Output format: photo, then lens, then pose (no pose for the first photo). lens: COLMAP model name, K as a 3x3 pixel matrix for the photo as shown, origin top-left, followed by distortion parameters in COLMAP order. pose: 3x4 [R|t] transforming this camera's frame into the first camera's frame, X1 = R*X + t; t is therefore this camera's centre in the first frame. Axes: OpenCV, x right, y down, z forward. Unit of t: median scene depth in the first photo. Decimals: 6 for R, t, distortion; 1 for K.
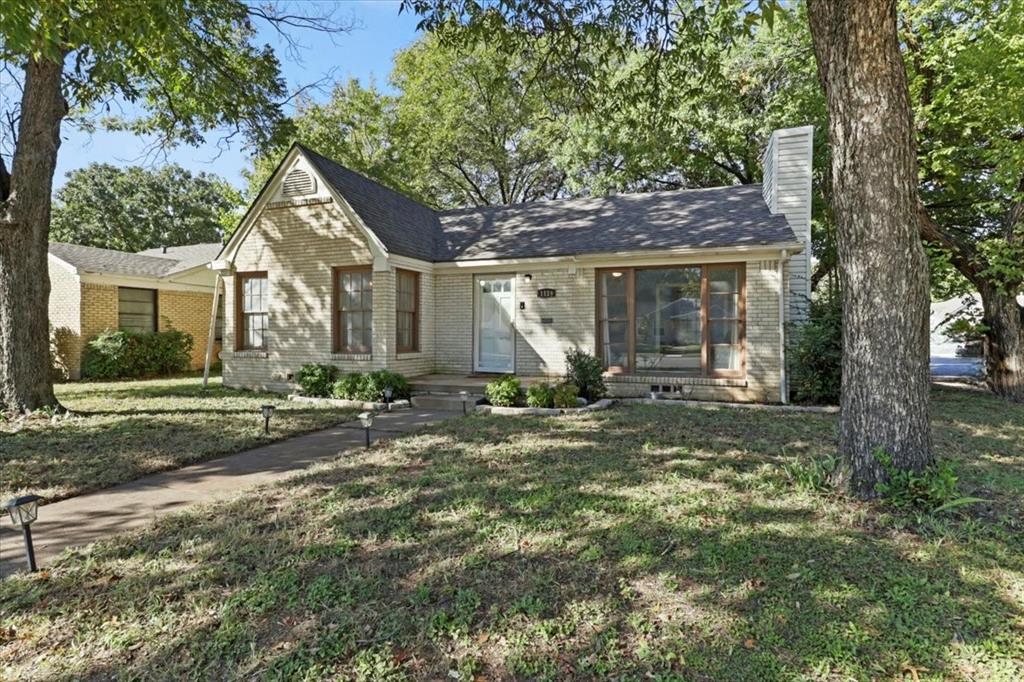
lens RADIAL K [[520.0, 0, 510.4], [0, 520.0, 337.1], [0, 0, 1]] dist [-0.021462, 0.016329]
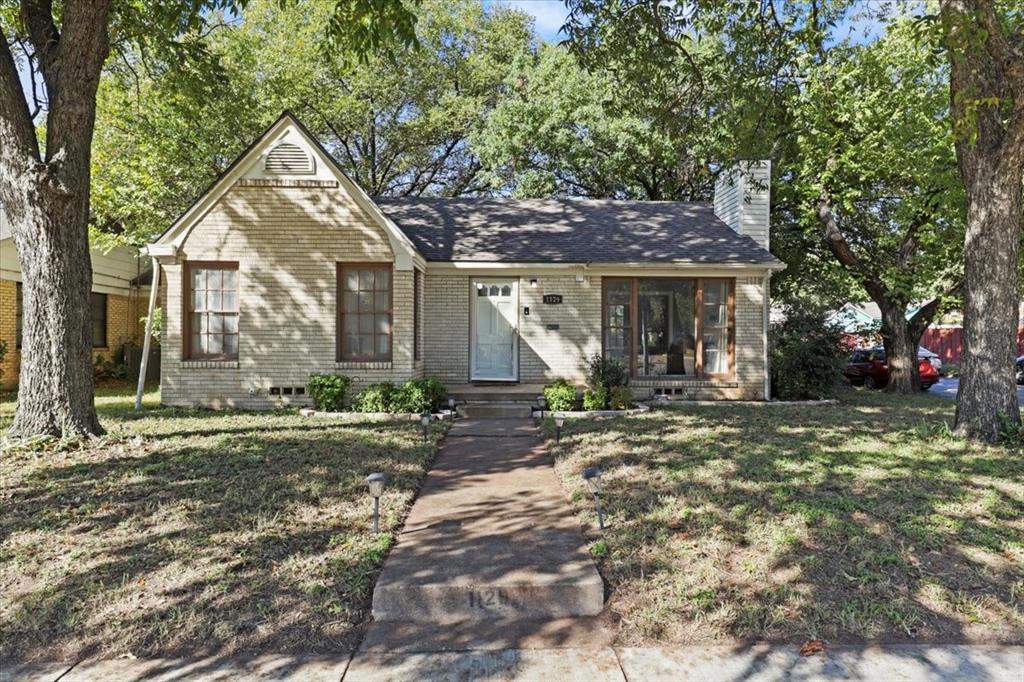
lens RADIAL K [[628.1, 0, 512.0], [0, 628.1, 341.0], [0, 0, 1]] dist [0.008198, 0.001174]
pose [[0.926321, 0.003196, 0.376722, -0.449624], [-0.000680, 0.999977, -0.006810, 0.003857], [-0.376735, 0.006052, 0.926301, -0.078416]]
